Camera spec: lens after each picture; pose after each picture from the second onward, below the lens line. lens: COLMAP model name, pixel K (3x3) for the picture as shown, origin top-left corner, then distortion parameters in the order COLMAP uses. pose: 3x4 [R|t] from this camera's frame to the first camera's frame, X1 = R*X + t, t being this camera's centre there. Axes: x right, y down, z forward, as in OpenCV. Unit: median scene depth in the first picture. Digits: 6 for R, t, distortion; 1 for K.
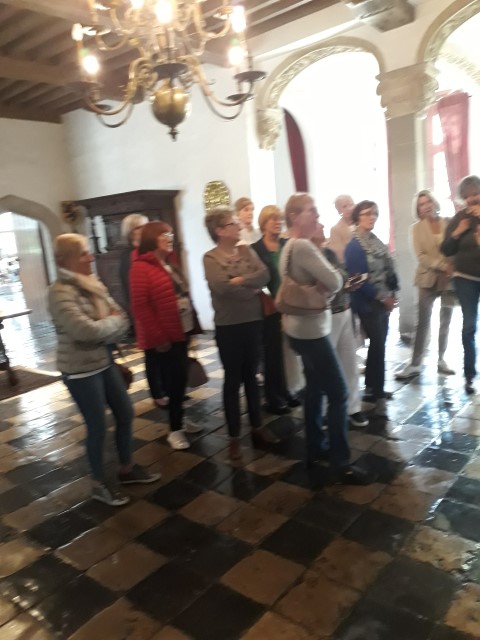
lens RADIAL K [[511.4, 0, 235.8], [0, 511.4, 319.4], [0, 0, 1]] dist [0.006547, -0.024301]
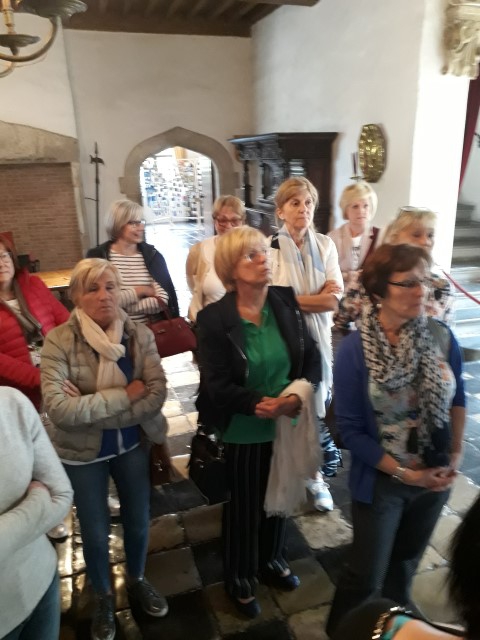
lens RADIAL K [[511.4, 0, 244.8], [0, 511.4, 325.2], [0, 0, 1]] dist [0.006547, -0.024301]
pose [[0.853488, 0.219366, -0.472692, 0.196432], [-0.137448, 0.969723, 0.201853, -0.127414], [0.502660, -0.107309, 0.857798, 0.309727]]
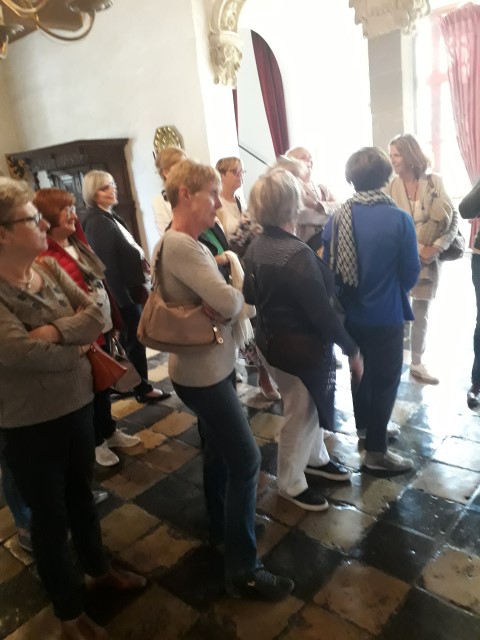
lens RADIAL K [[511.4, 0, 241.2], [0, 511.4, 318.8], [0, 0, 1]] dist [0.006547, -0.024301]
pose [[0.999510, -0.022657, -0.021617, 0.094588], [0.024919, 0.993523, 0.110867, -0.051007], [0.018965, -0.111351, 0.993600, 0.148924]]
